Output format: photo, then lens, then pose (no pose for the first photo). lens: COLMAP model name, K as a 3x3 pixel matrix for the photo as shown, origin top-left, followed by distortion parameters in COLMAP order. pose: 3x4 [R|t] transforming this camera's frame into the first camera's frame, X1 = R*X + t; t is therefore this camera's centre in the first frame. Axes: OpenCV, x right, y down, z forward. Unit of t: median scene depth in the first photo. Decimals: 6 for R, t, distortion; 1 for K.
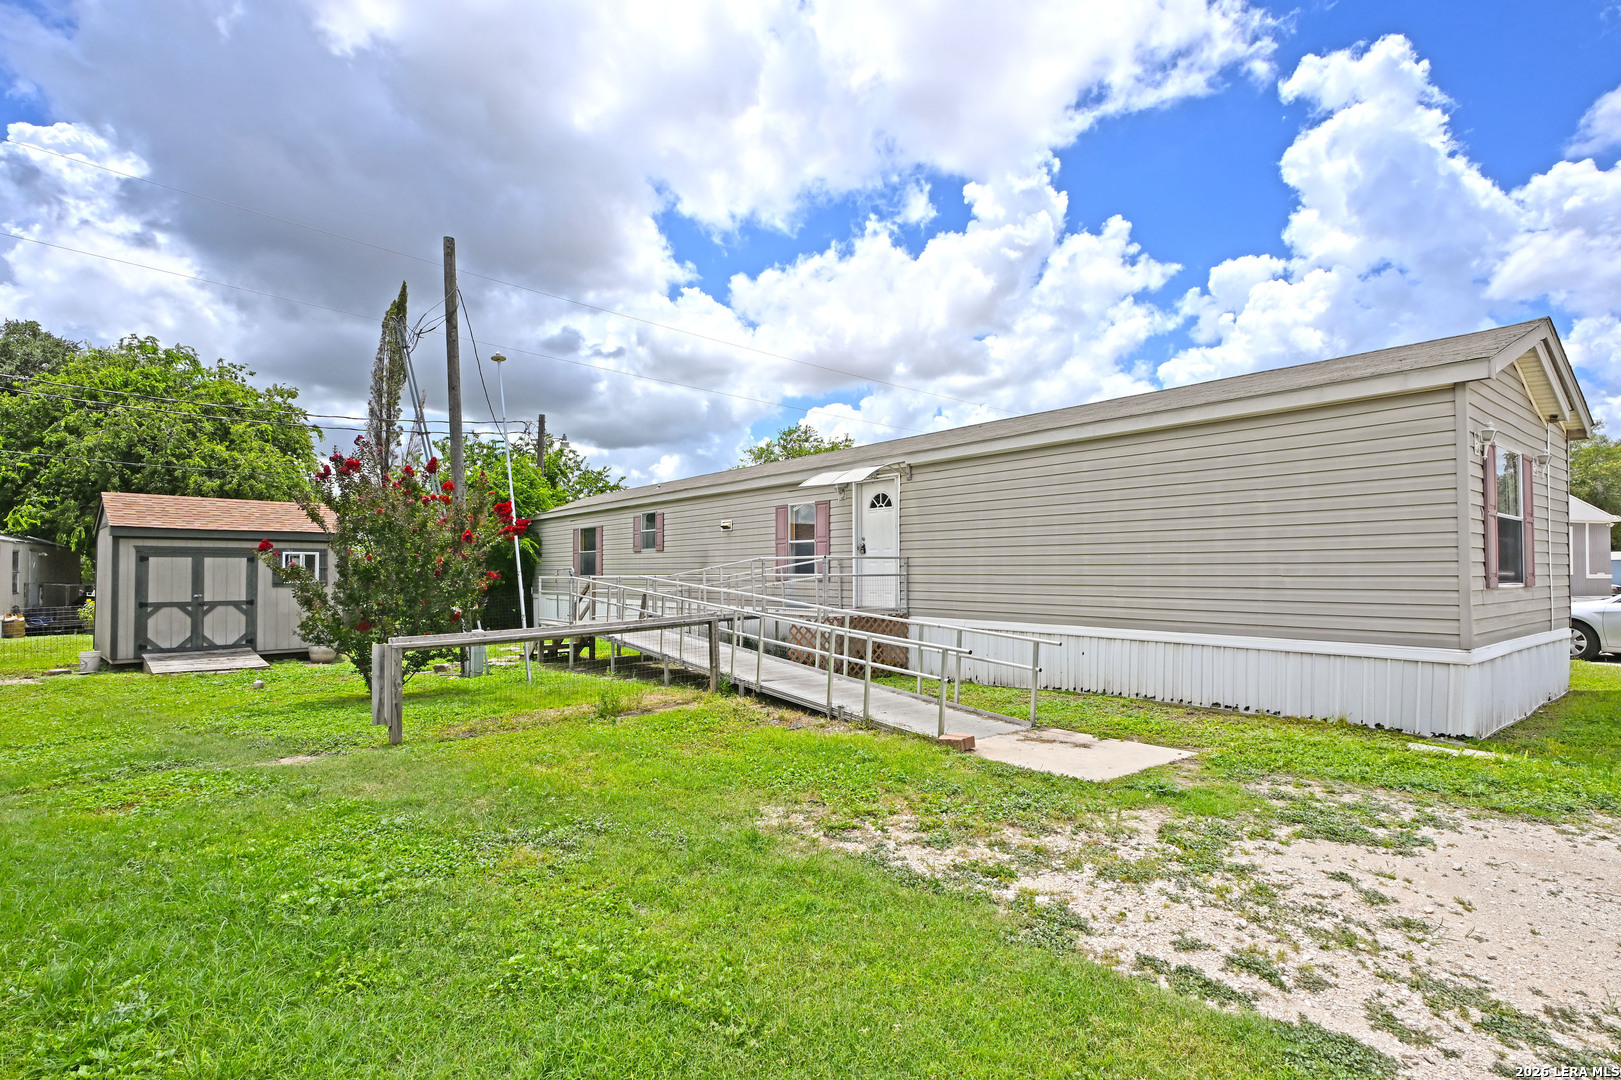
lens RADIAL K [[791.6, 0, 793.9], [0, 791.6, 542.2], [0, 0, 1]] dist [-0.003316, 0.000015]
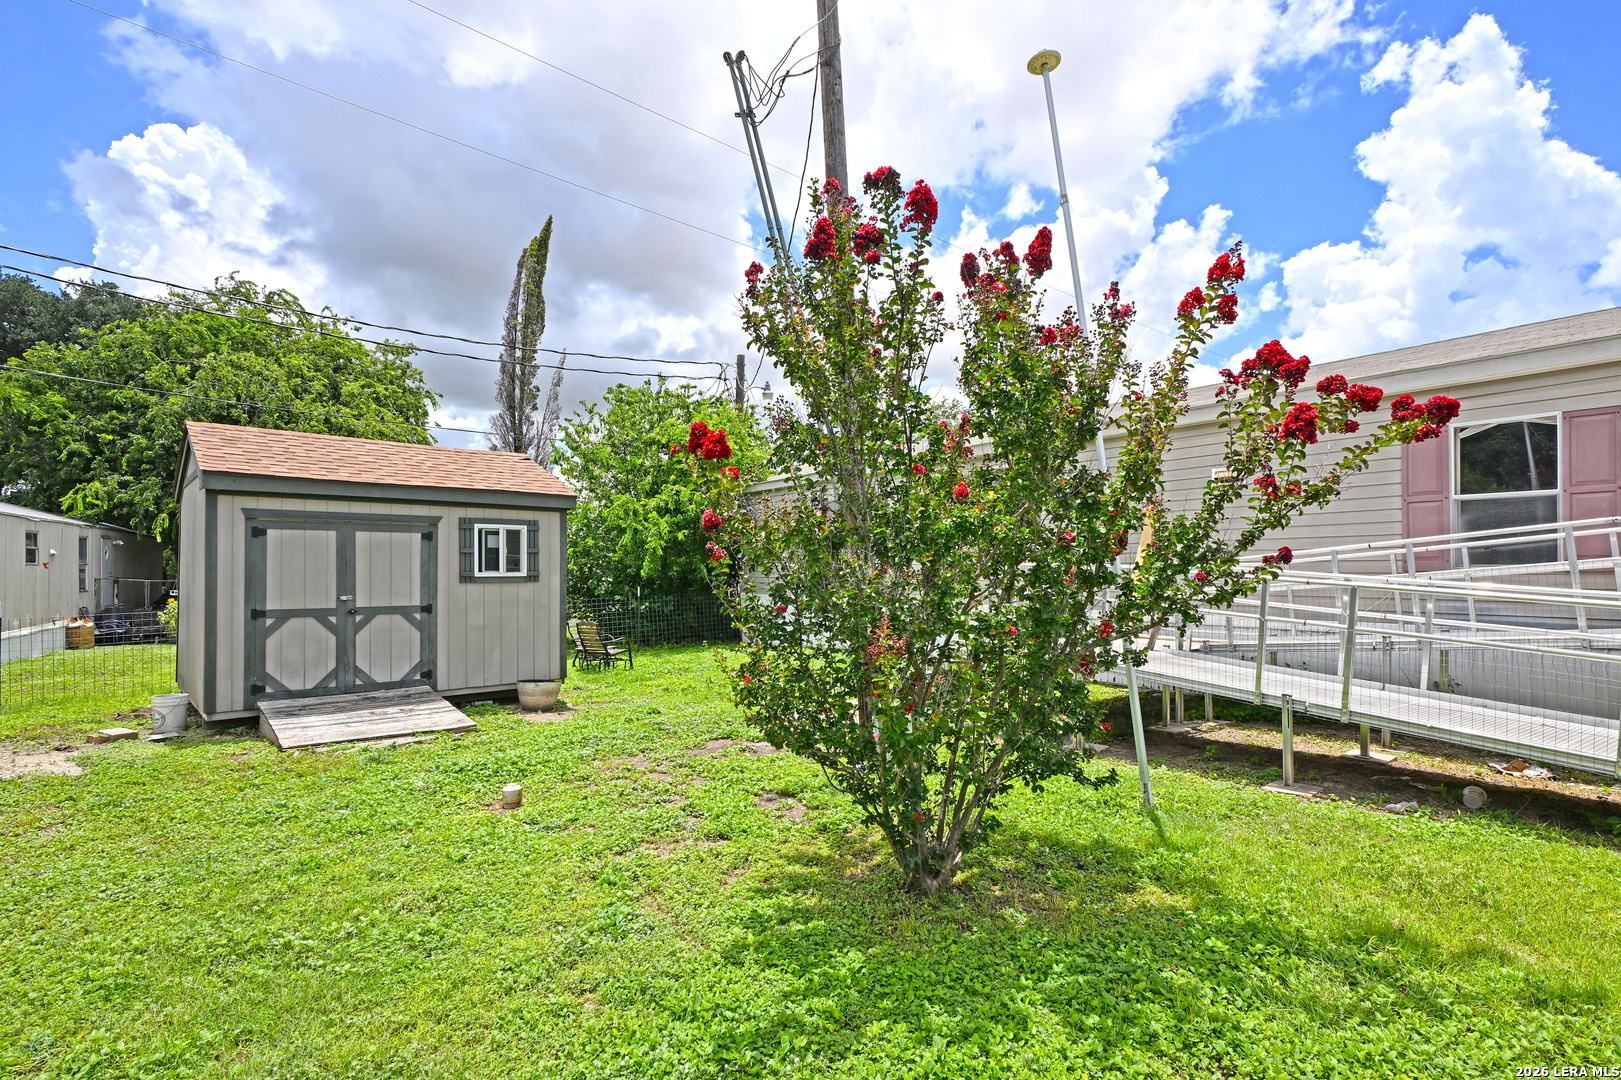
lens RADIAL K [[649.2, 0, 718.4], [0, 649.2, 555.9], [0, 0, 1]] dist [-0.068937, 0.028386]
pose [[0.999839, -0.000371, -0.017957, -0.363836], [0.000547, 0.999952, 0.009822, 0.025389], [0.017952, -0.009830, 0.999791, 0.415906]]
